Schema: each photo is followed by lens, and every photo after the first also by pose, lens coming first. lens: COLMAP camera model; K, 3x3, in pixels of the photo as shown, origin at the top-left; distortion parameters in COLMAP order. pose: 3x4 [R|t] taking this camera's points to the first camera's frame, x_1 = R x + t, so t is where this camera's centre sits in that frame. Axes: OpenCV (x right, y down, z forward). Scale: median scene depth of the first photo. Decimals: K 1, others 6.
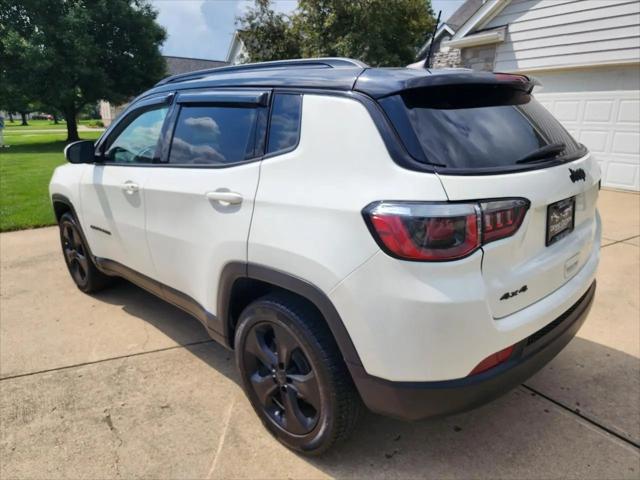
lens RADIAL K [[434.5, 0, 315.2], [0, 434.5, 237.7], [0, 0, 1]] dist [0.073842, -0.070605]
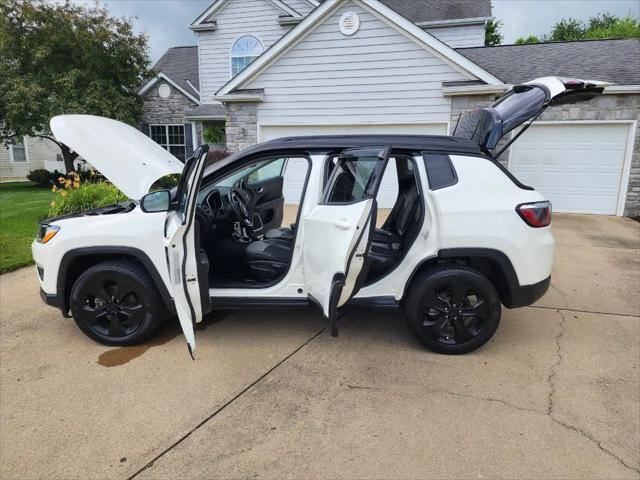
lens RADIAL K [[431.6, 0, 311.8], [0, 431.6, 243.3], [0, 0, 1]] dist [0.076413, -0.070503]
pose [[0.750688, -0.125903, 0.648549, -1.143786], [0.170460, 0.985346, -0.006021, -0.029897], [-0.638287, 0.115071, 0.761149, 0.011185]]
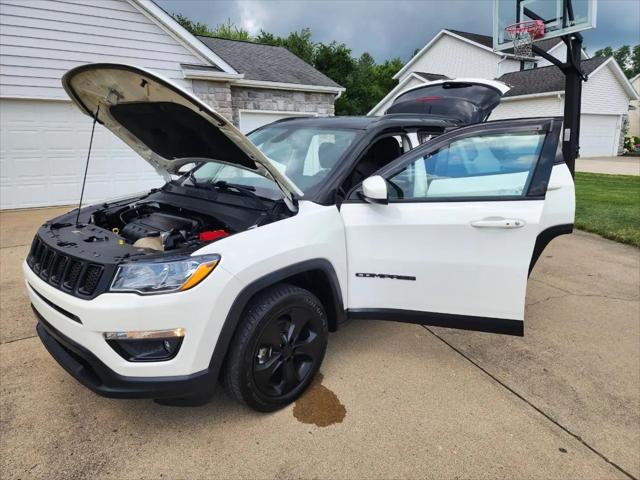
lens RADIAL K [[434.5, 0, 315.2], [0, 434.5, 237.7], [0, 0, 1]] dist [0.073842, -0.070605]
pose [[-0.047140, -0.213444, 0.975817, -1.621063], [0.276153, 0.936044, 0.218085, -0.362824], [-0.959957, 0.279755, 0.014818, 1.281296]]
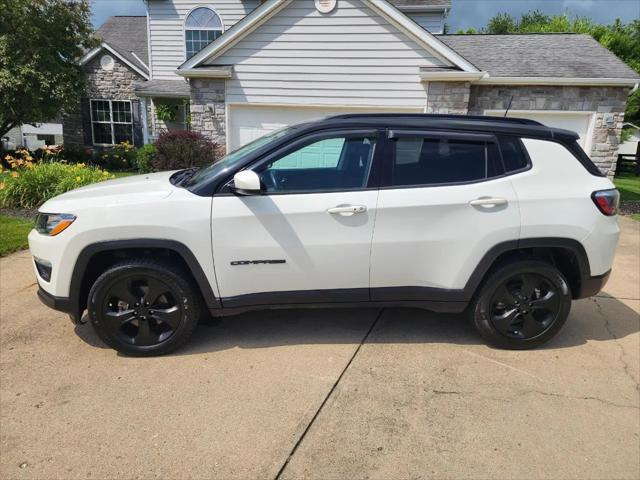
lens RADIAL K [[432.6, 0, 315.0], [0, 432.6, 236.0], [0, 0, 1]] dist [0.070178, -0.067342]
pose [[0.647583, -0.144886, 0.748093, -1.283176], [0.175779, 0.983682, 0.038351, -0.103124], [-0.741443, 0.106664, 0.662484, 0.334126]]
